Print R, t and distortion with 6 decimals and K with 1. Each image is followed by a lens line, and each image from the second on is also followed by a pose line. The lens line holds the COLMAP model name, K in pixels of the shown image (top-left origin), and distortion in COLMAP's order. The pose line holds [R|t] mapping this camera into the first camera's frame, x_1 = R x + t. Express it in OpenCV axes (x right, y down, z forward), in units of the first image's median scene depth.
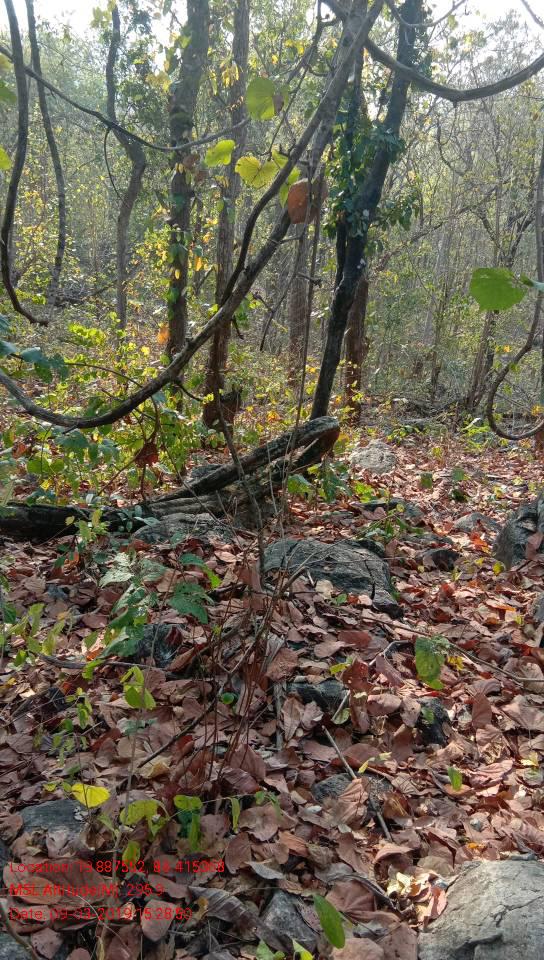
lens RADIAL K [[722.6, 0, 272.9], [0, 722.6, 478.0], [0, 0, 1]] dist [-0.028203, -0.030558]
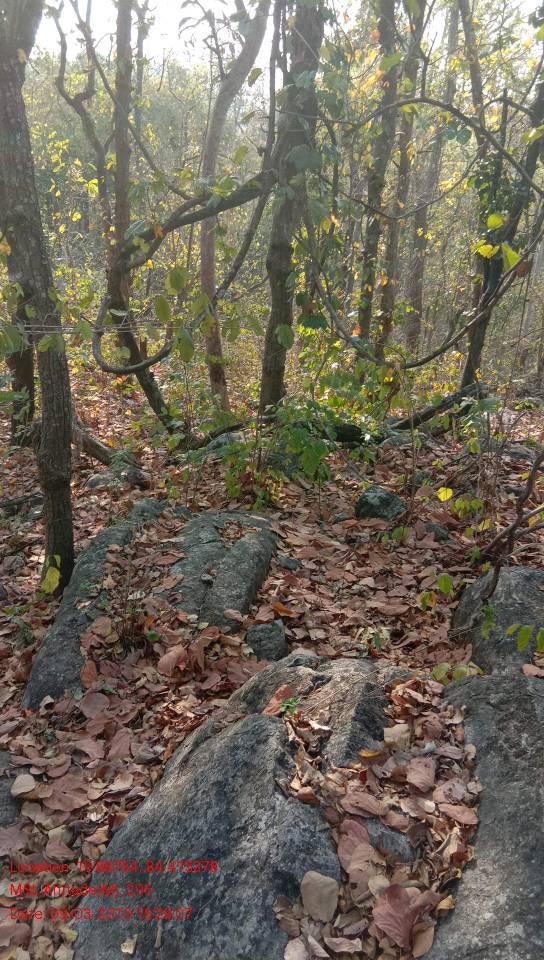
lens RADIAL K [[722.6, 0, 271.5], [0, 722.6, 482.5], [0, 0, 1]] dist [-0.028203, -0.030558]
pose [[0.992110, -0.000973, -0.125368, -0.244637], [0.001539, 0.999989, 0.004414, 0.168770], [0.125362, -0.004572, 0.992100, -0.769898]]
